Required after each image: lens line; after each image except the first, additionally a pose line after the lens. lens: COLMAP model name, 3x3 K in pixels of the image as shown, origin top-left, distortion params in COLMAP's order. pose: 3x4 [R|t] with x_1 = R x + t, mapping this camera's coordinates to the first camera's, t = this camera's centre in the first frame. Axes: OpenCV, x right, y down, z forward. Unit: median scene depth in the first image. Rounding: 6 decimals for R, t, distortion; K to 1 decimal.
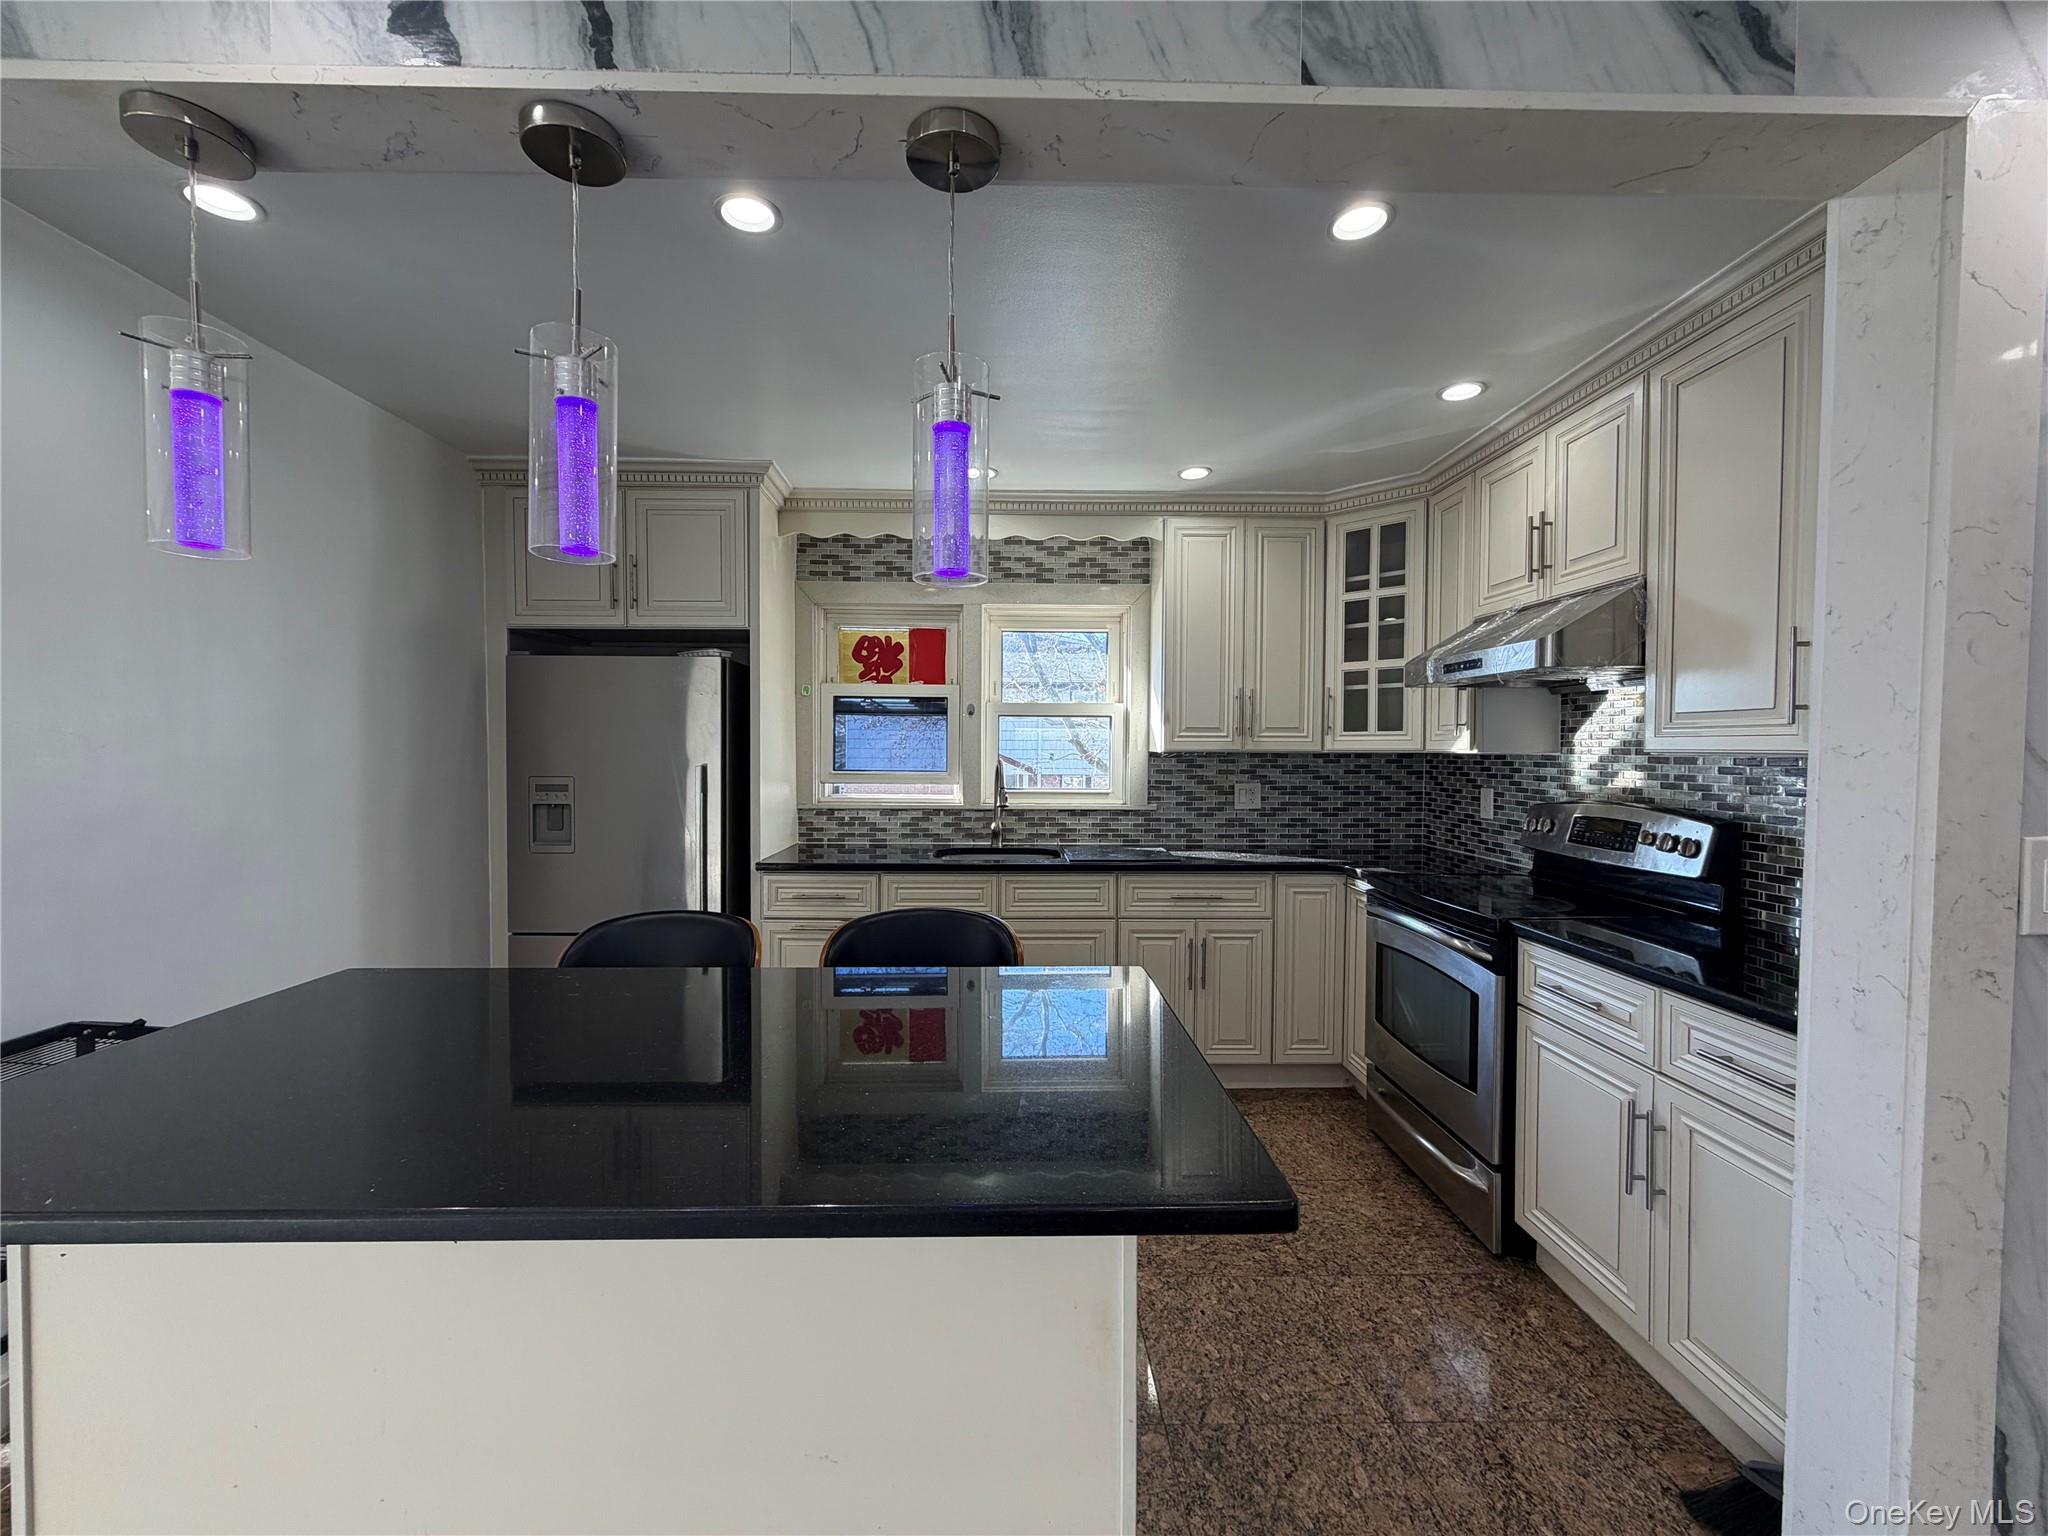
lens RADIAL K [[813.7, 0, 1016.6], [0, 813.7, 773.4], [0, 0, 1]] dist [-0.000090, 0.000048]
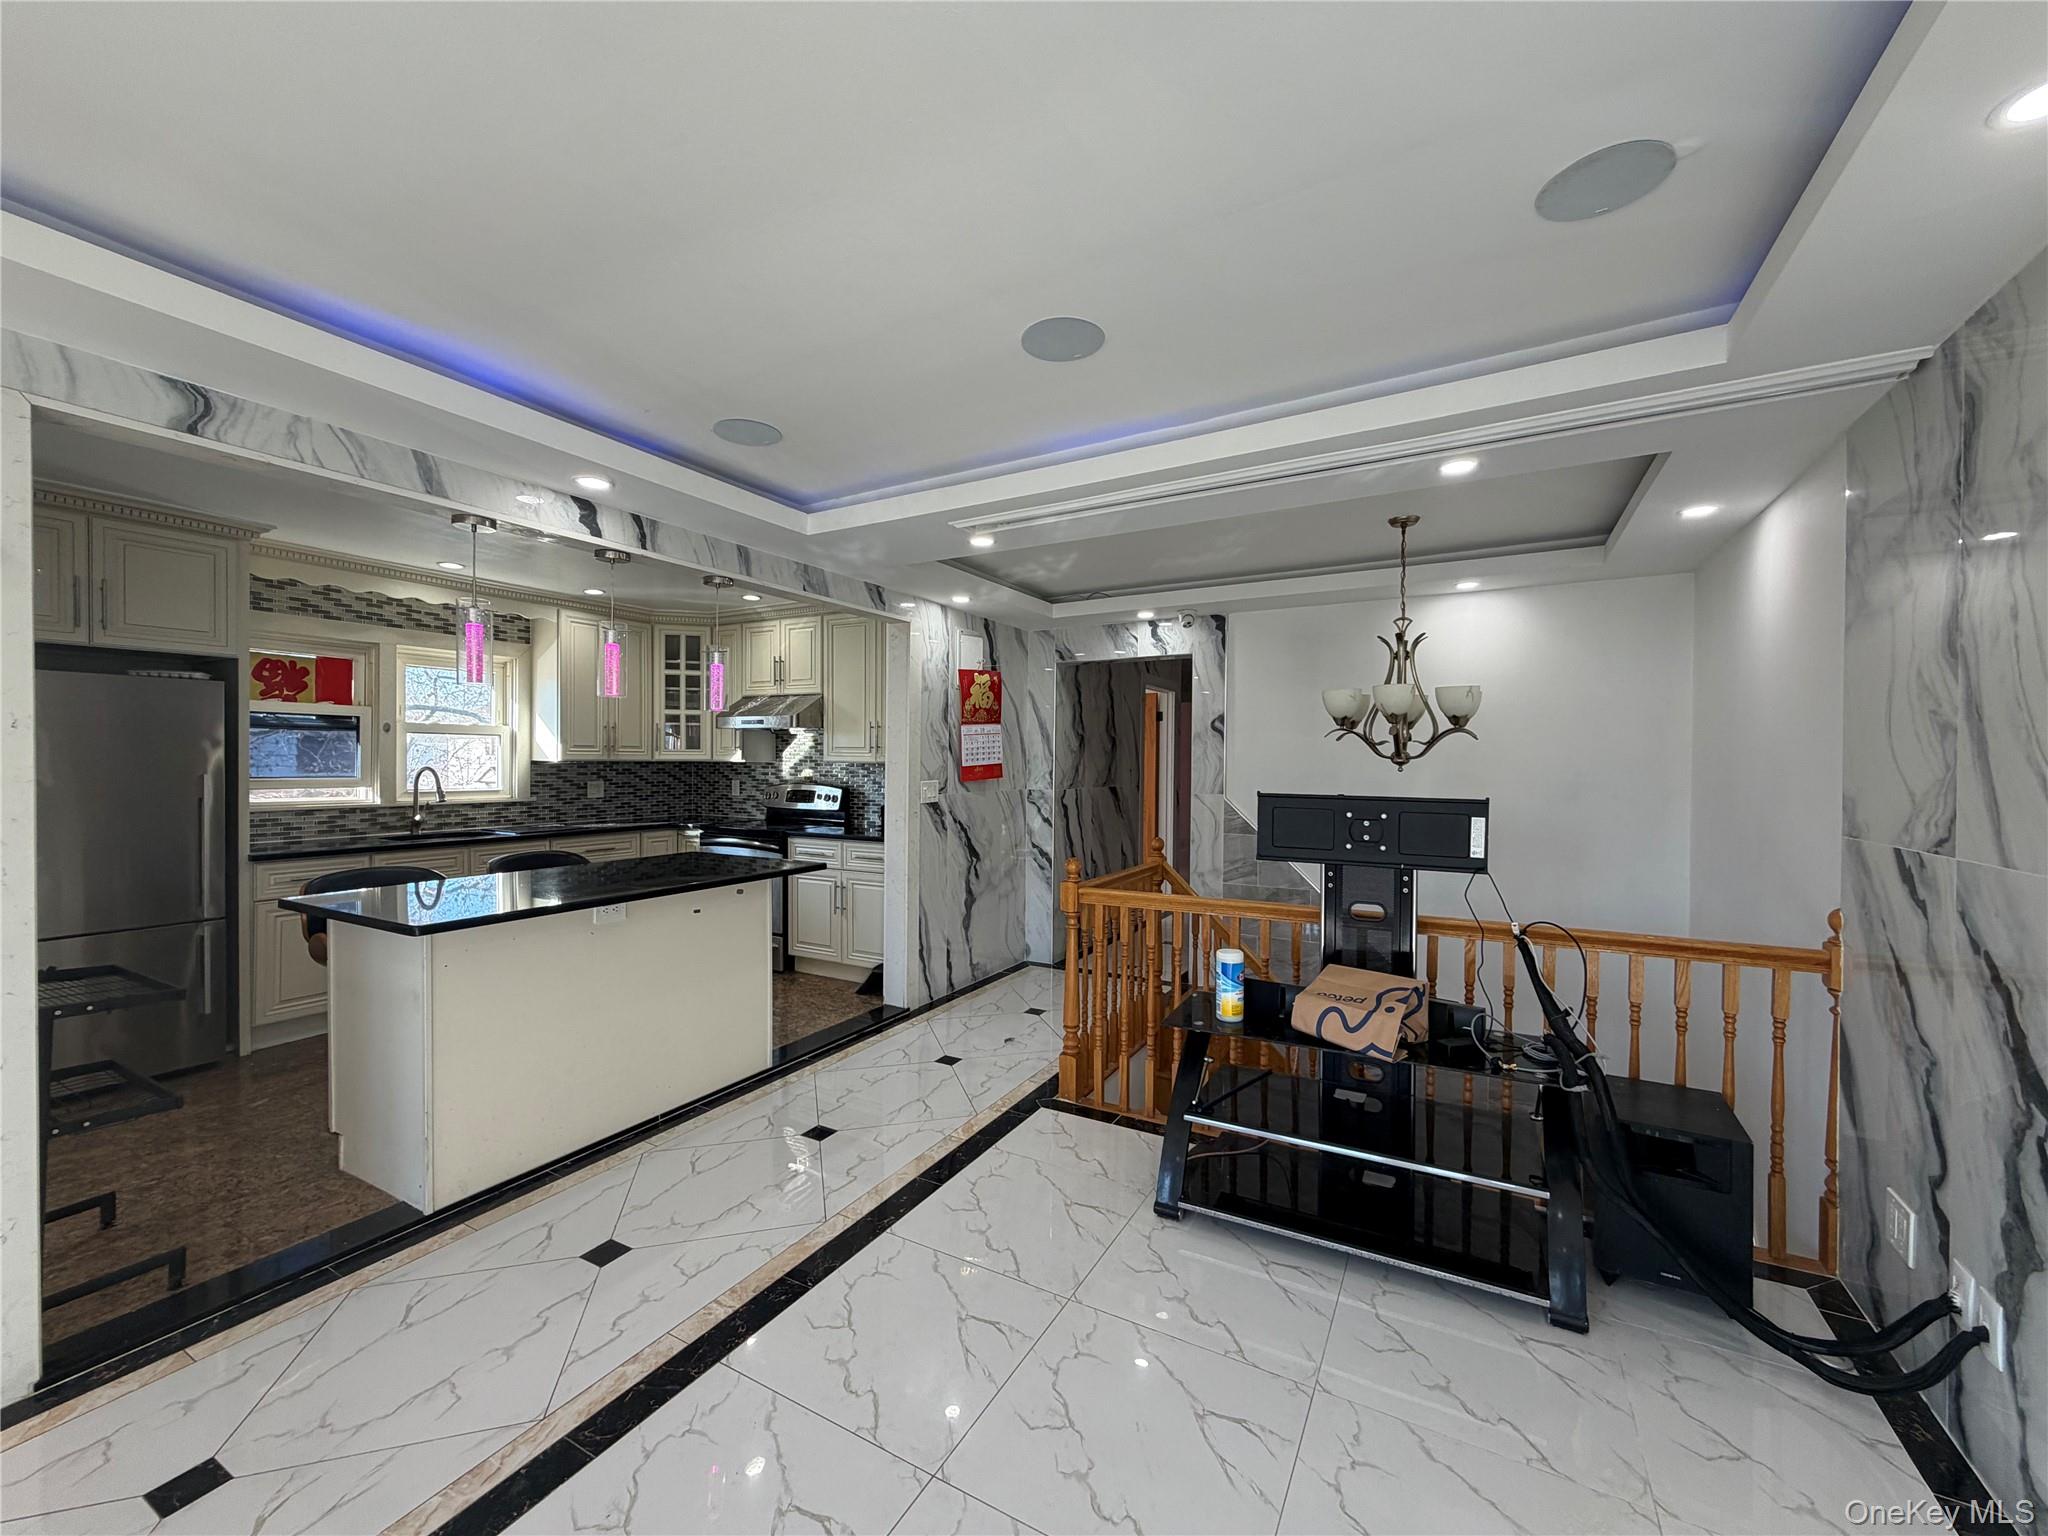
lens RADIAL K [[813.7, 0, 1016.6], [0, 813.7, 773.4], [0, 0, 1]] dist [-0.000090, 0.000048]
pose [[0.509467, -0.015367, 0.860353, -0.721824], [0.020243, 0.999778, 0.005870, 0.005378], [-0.860252, 0.014425, 0.509665, -0.533850]]
